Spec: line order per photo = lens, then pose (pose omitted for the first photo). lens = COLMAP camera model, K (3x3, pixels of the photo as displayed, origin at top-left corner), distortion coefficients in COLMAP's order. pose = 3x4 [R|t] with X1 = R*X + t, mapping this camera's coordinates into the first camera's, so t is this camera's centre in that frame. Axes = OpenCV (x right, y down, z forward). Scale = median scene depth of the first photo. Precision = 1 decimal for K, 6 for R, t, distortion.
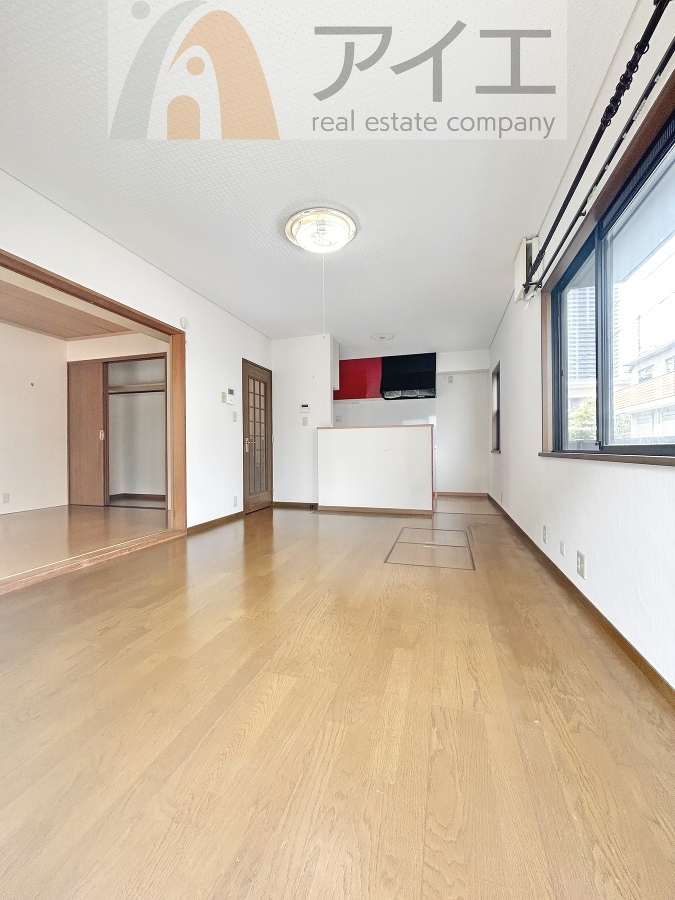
lens RADIAL K [[363.9, 0, 337.9], [0, 363.9, 450.2], [0, 0, 1]] dist [-0.001284, 0.000136]
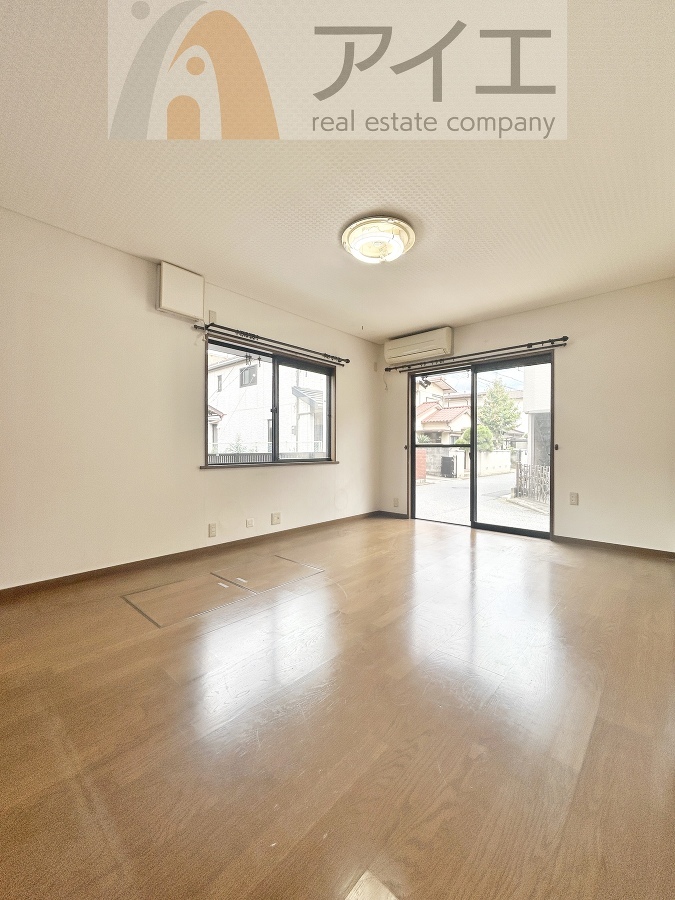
lens RADIAL K [[363.9, 0, 337.9], [0, 363.9, 450.2], [0, 0, 1]] dist [-0.001284, 0.000136]
pose [[-0.898359, 0.004502, 0.439239, -0.219526], [0.004648, 0.999989, -0.000744, -0.025368], [-0.439238, 0.001373, -0.898370, 1.116790]]
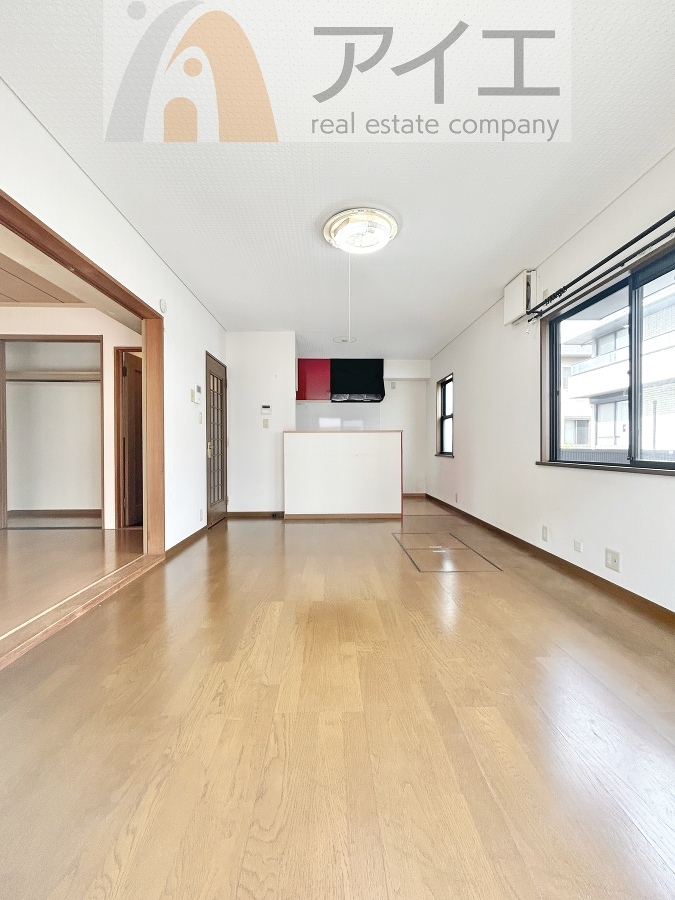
lens RADIAL K [[371.0, 0, 337.5], [0, 371.0, 450.0], [0, 0, 1]] dist [-0.000867, -0.000104]
pose [[0.952396, 0.001444, 0.304860, -0.233579], [-0.003003, 0.999985, 0.004646, -0.019696], [-0.304848, -0.005341, 0.952386, 0.051948]]
